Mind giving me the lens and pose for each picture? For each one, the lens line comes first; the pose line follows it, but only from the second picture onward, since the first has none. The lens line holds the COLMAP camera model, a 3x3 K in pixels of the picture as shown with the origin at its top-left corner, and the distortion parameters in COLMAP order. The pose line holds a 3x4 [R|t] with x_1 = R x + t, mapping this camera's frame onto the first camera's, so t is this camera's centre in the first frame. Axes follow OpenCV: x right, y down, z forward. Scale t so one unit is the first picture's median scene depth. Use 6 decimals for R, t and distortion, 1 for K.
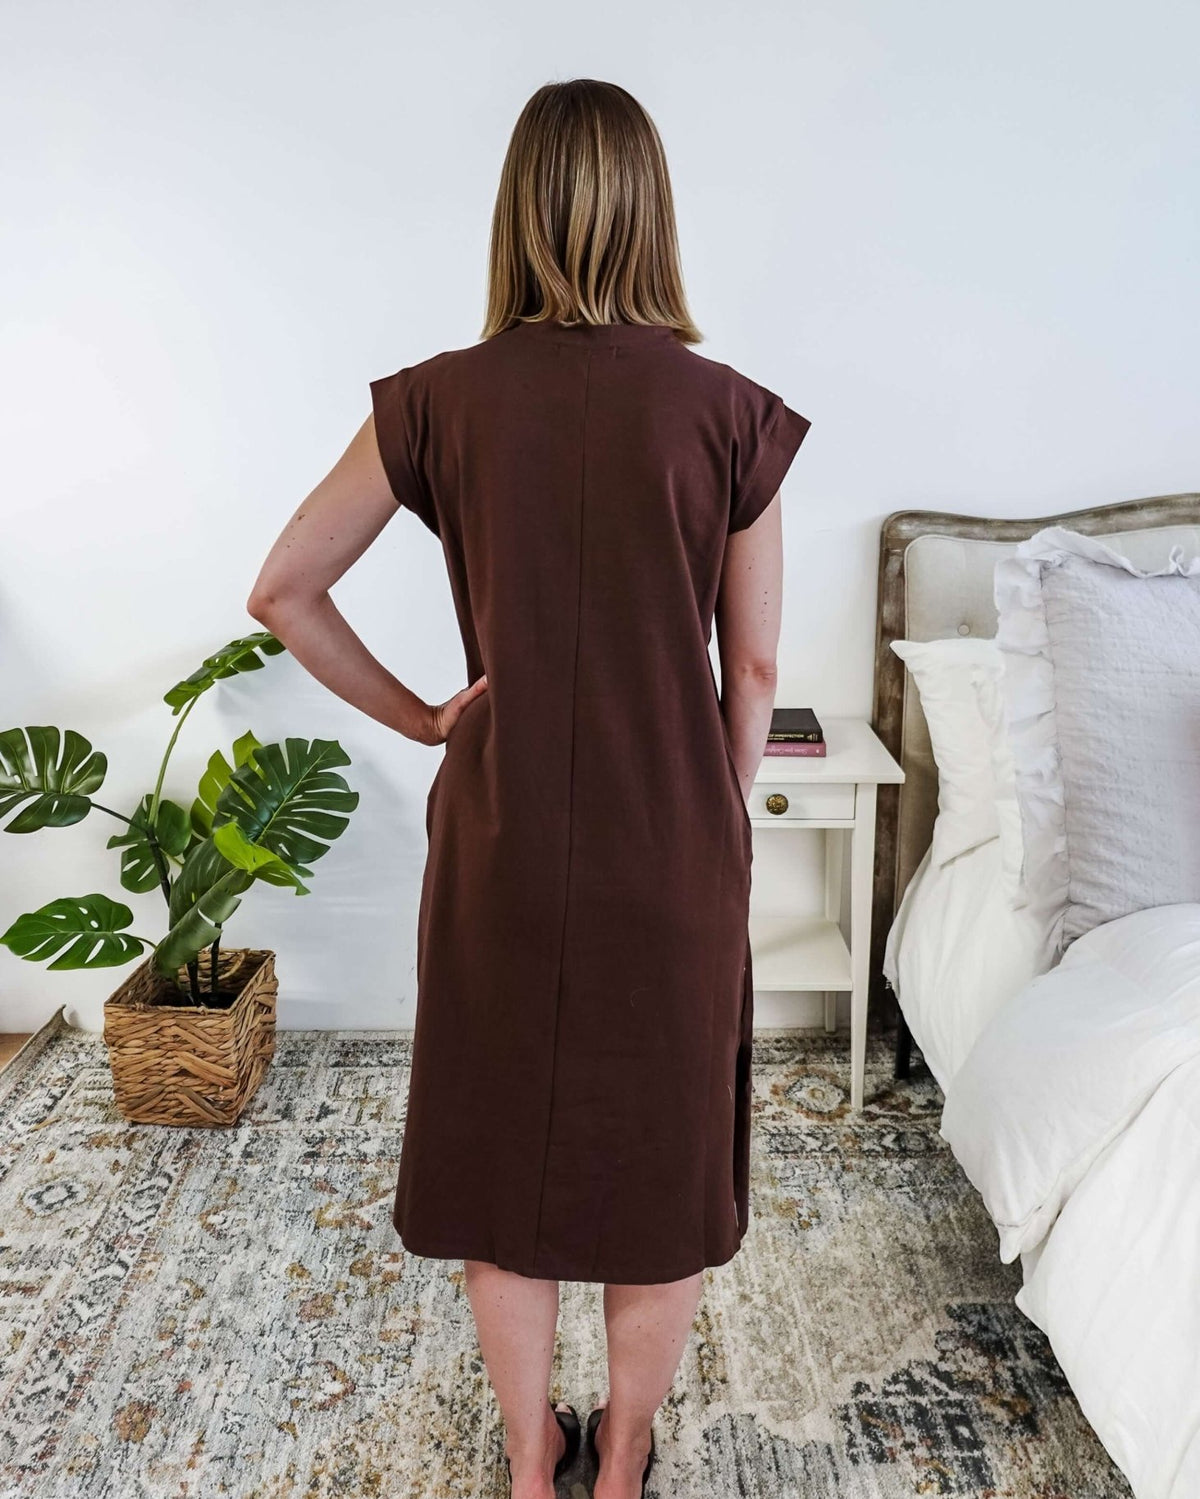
lens RADIAL K [[1235.9, 0, 607.5], [0, 1235.9, 587.9], [0, 0, 1]] dist [-0.001198, 0.000989]
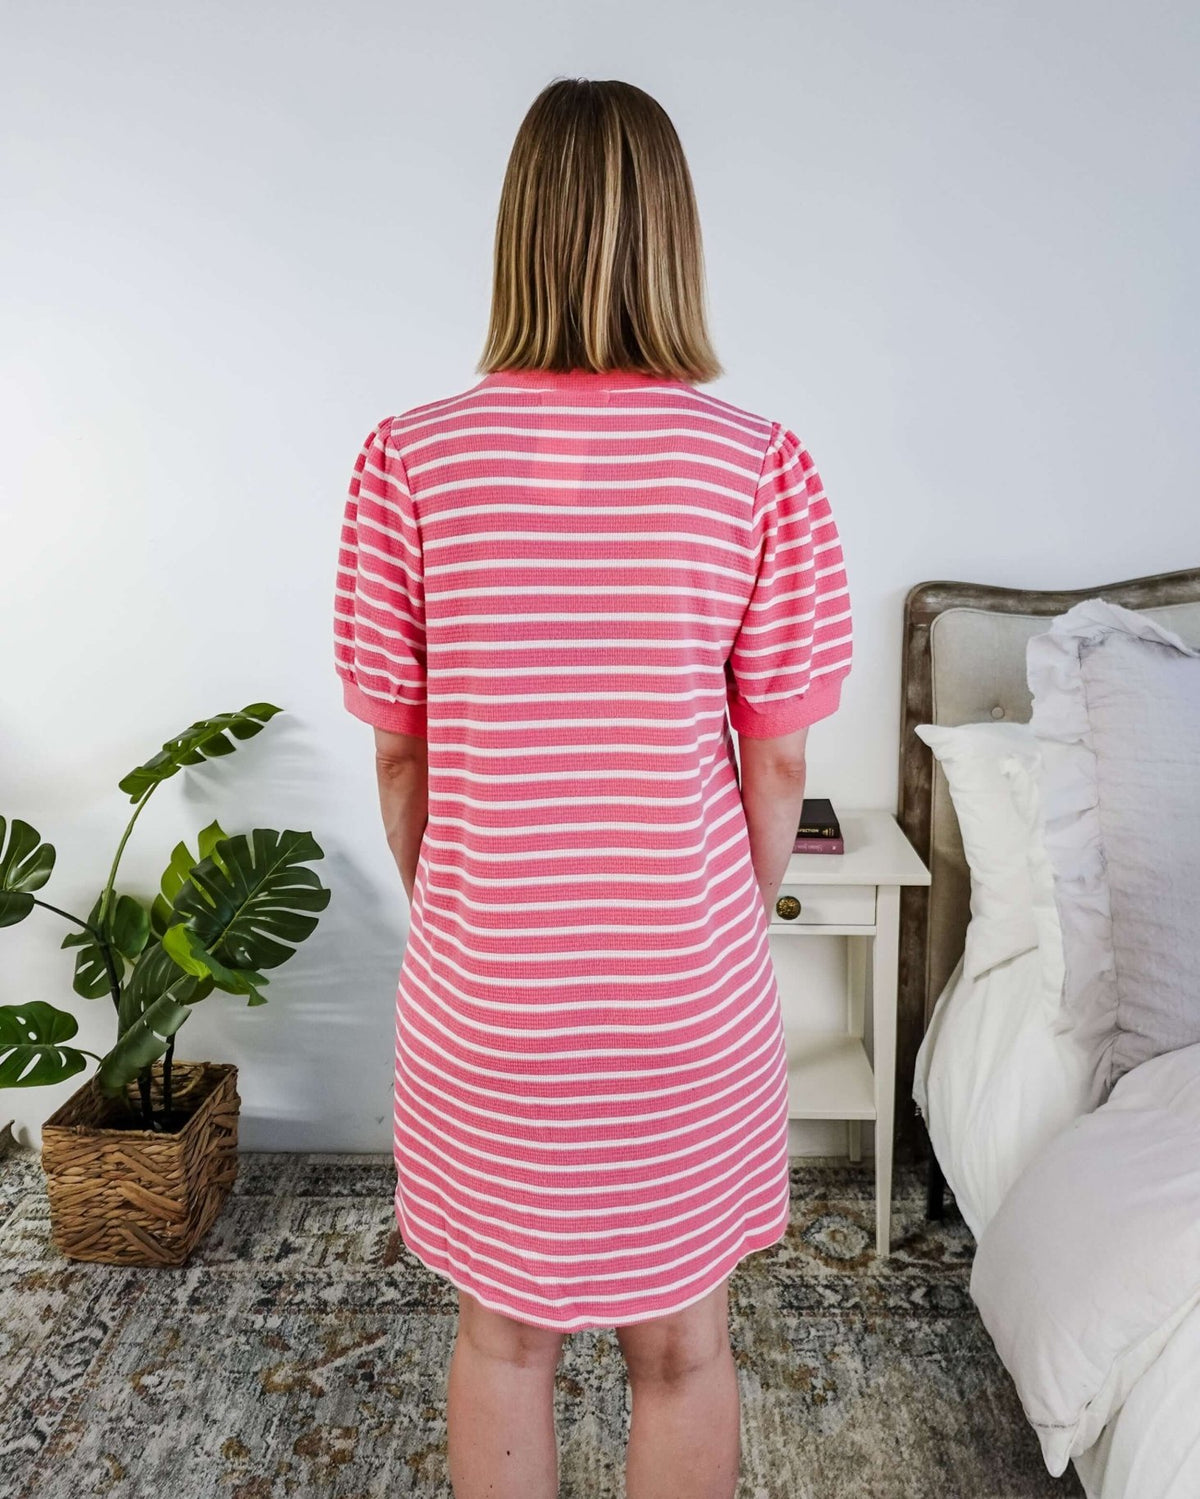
lens RADIAL K [[1244.5, 0, 617.1], [0, 1244.5, 596.0], [0, 0, 1]] dist [0.005847, -0.007009]
pose [[0.999588, 0.000757, -0.028701, 0.038495], [-0.002276, 0.998595, -0.052943, -0.002853], [0.028621, 0.052987, 0.998185, 0.081878]]
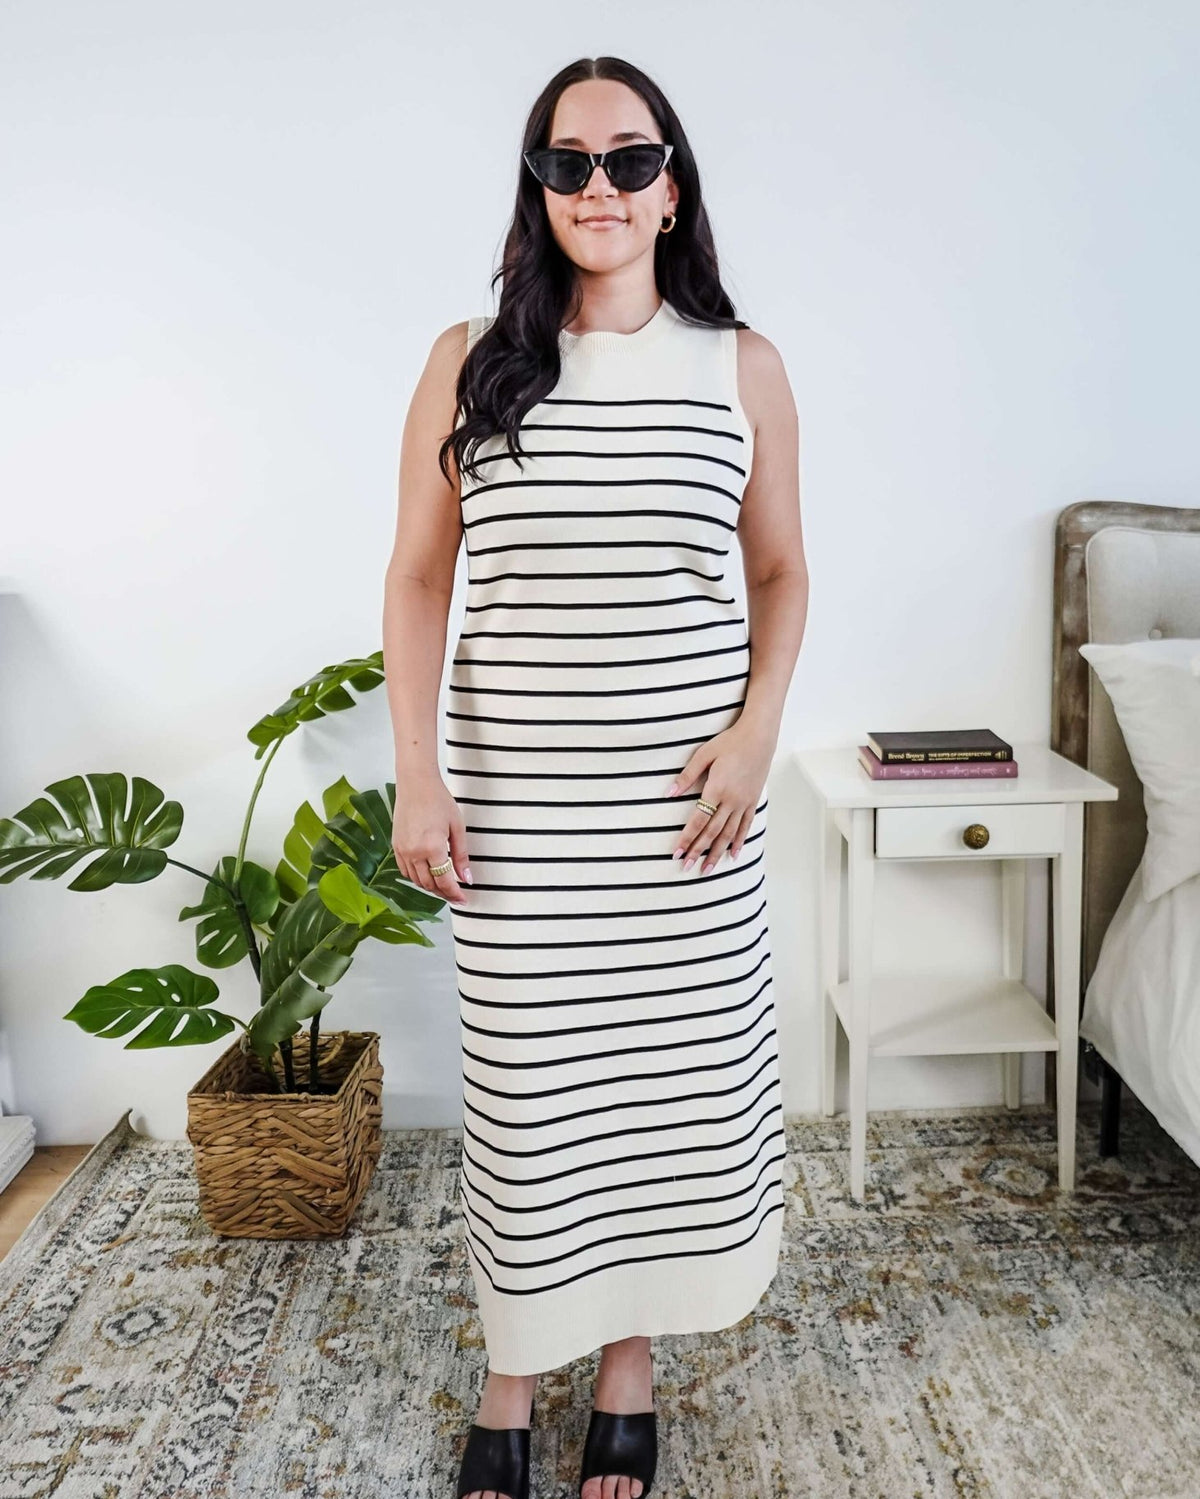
lens RADIAL K [[1246.7, 0, 626.6], [0, 1246.7, 680.4], [0, 0, 1]] dist [-0.002160, -0.000924]
pose [[0.999405, -0.032770, 0.010715, -0.106110], [0.033159, 0.998712, -0.038414, 0.095594], [-0.009442, 0.038746, 0.999204, 0.132267]]
